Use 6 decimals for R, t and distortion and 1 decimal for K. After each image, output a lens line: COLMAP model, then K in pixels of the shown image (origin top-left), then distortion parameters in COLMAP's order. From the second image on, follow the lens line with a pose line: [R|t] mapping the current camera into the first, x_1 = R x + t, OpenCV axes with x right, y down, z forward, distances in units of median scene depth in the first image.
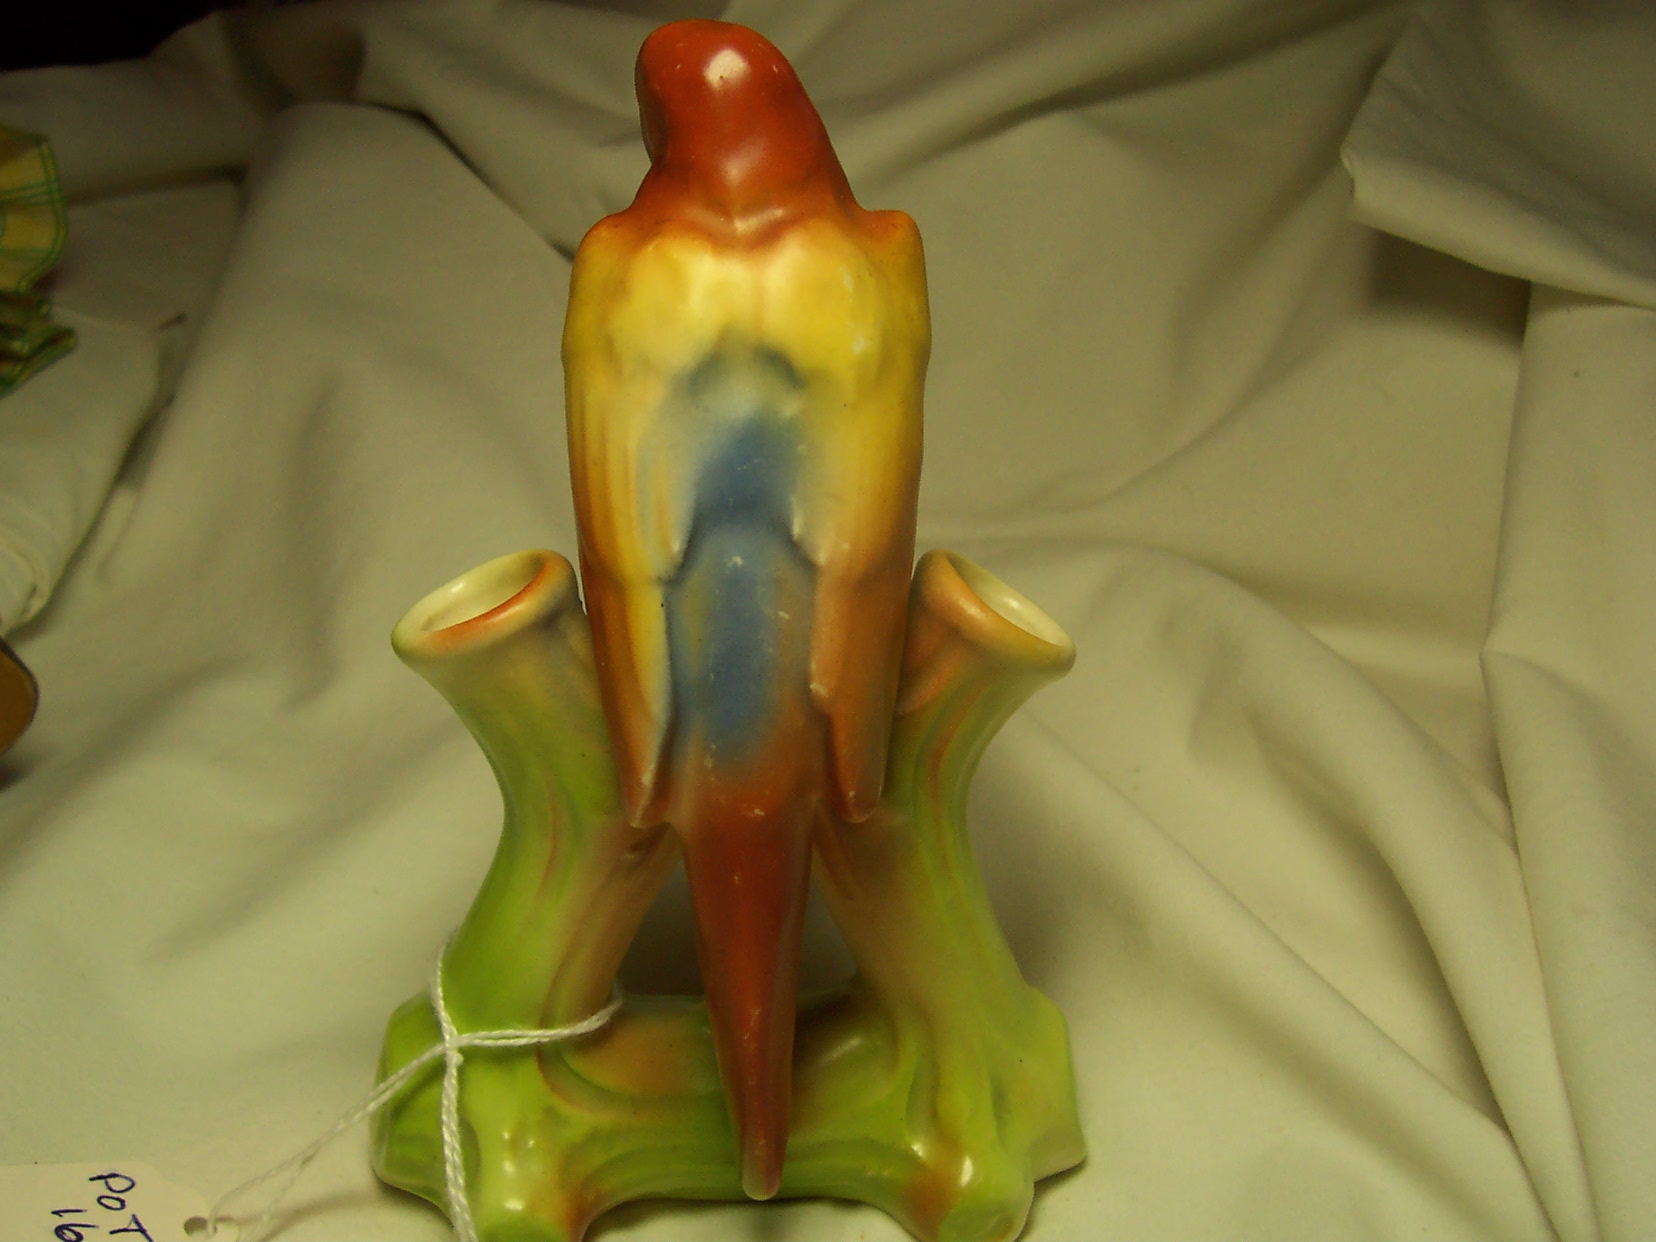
lens RADIAL K [[1765.3, 0, 828.0], [0, 1765.3, 621.0], [0, 0, 1]] dist [-0.154729, 0.072873]
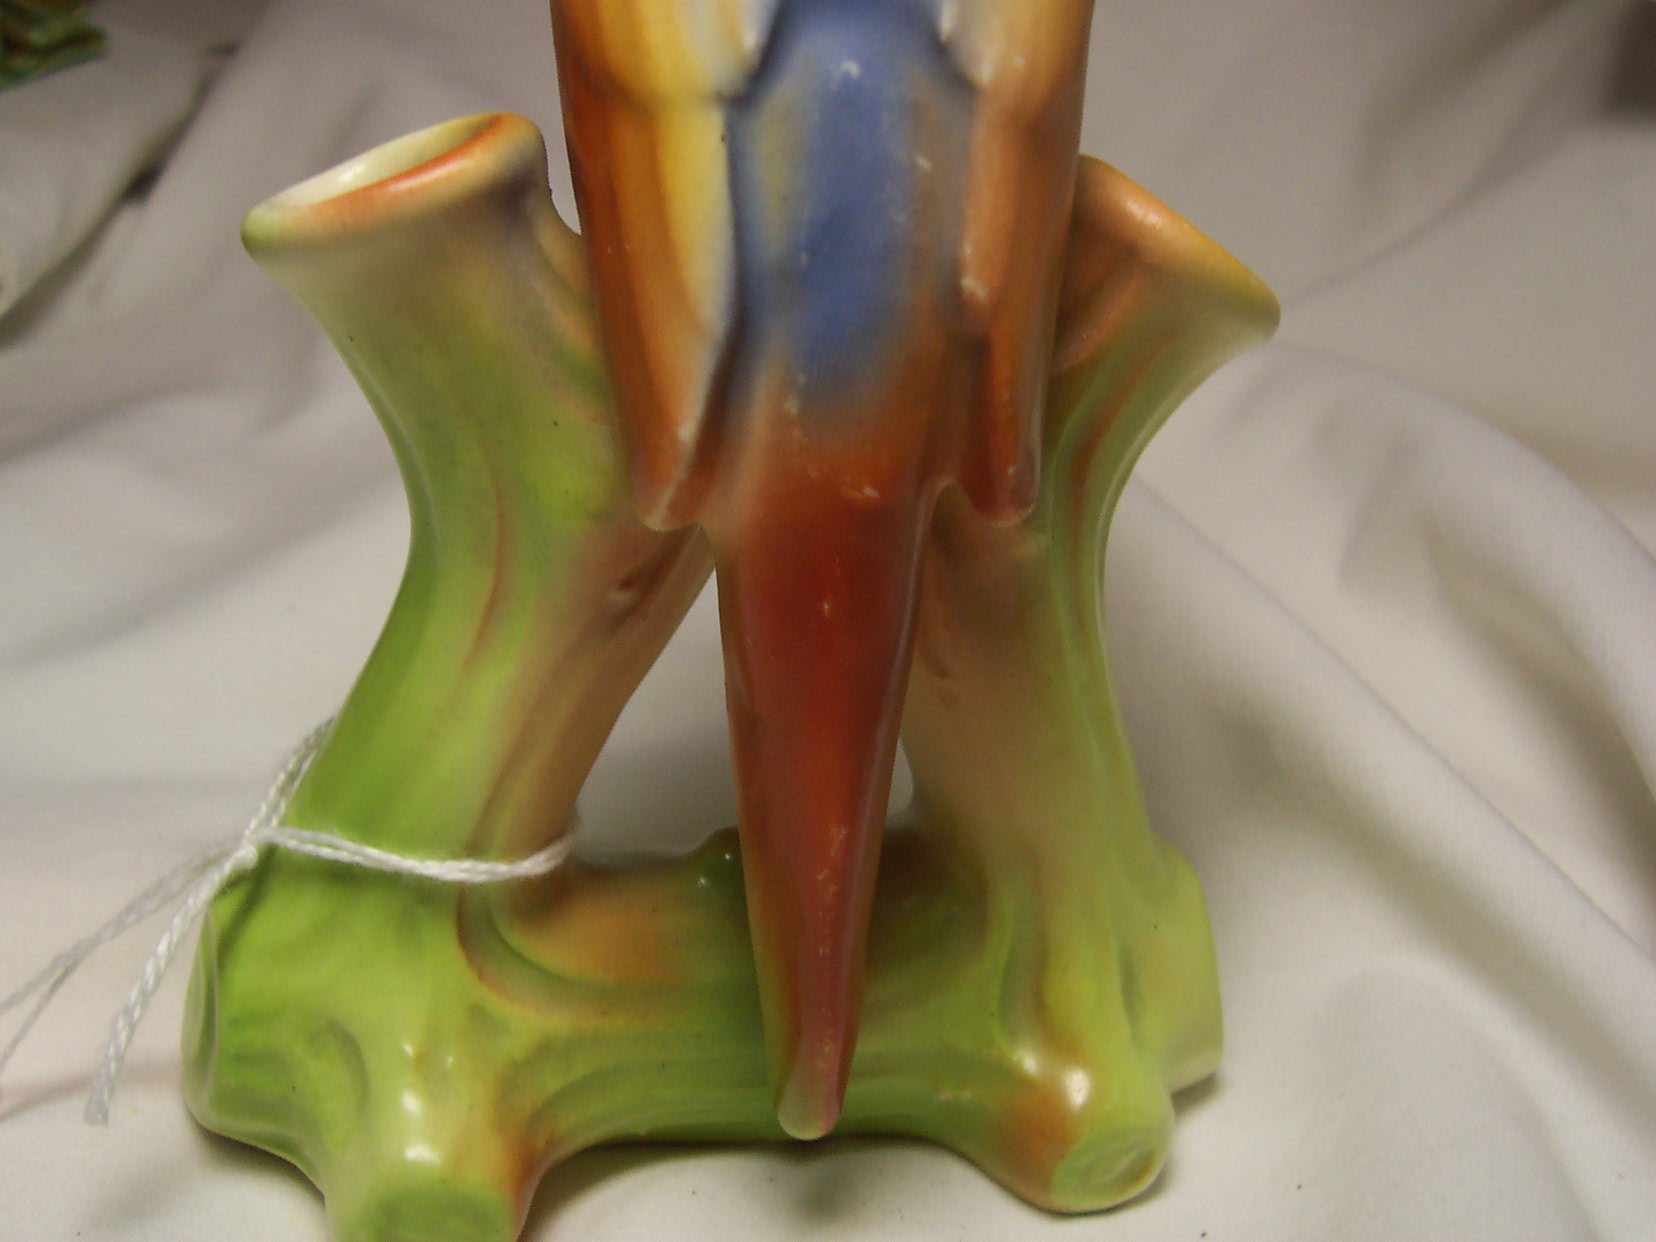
lens RADIAL K [[1765.3, 0, 828.0], [0, 1765.3, 621.0], [0, 0, 1]] dist [-0.154729, 0.072873]
pose [[0.990699, 0.007174, 0.135884, -0.126222], [-0.010249, 0.999707, 0.021946, 0.129728], [-0.135687, -0.023134, 0.990482, 0.369480]]
